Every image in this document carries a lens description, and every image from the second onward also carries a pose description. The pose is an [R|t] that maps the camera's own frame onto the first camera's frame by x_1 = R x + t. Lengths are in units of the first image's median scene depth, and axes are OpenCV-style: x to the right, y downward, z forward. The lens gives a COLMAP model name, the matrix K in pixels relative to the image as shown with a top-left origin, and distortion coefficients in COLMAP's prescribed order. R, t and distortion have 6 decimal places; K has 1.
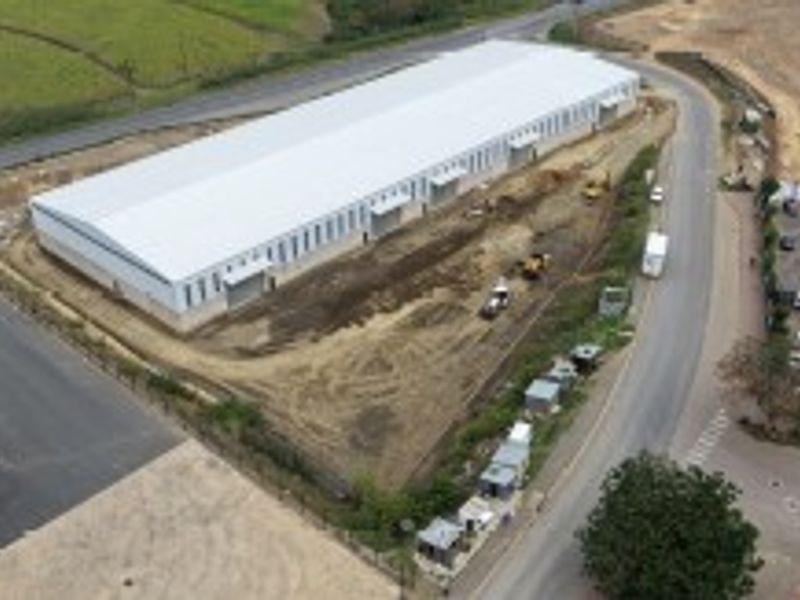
lens RADIAL K [[899.4, 0, 400.0], [0, 899.4, 300.0], [0, 0, 1]] dist [0.009612, -0.027313]
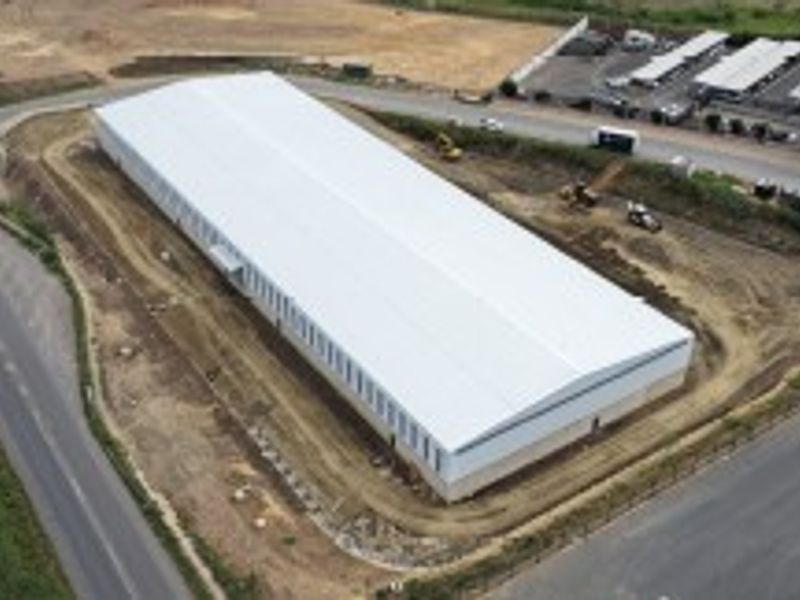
lens RADIAL K [[899.4, 0, 400.0], [0, 899.4, 300.0], [0, 0, 1]] dist [0.009612, -0.027313]
pose [[0.248081, -0.538137, 0.805521, -0.978771], [0.521981, 0.774738, 0.356814, -0.499950], [-0.816083, 0.331948, 0.473095, 0.718477]]
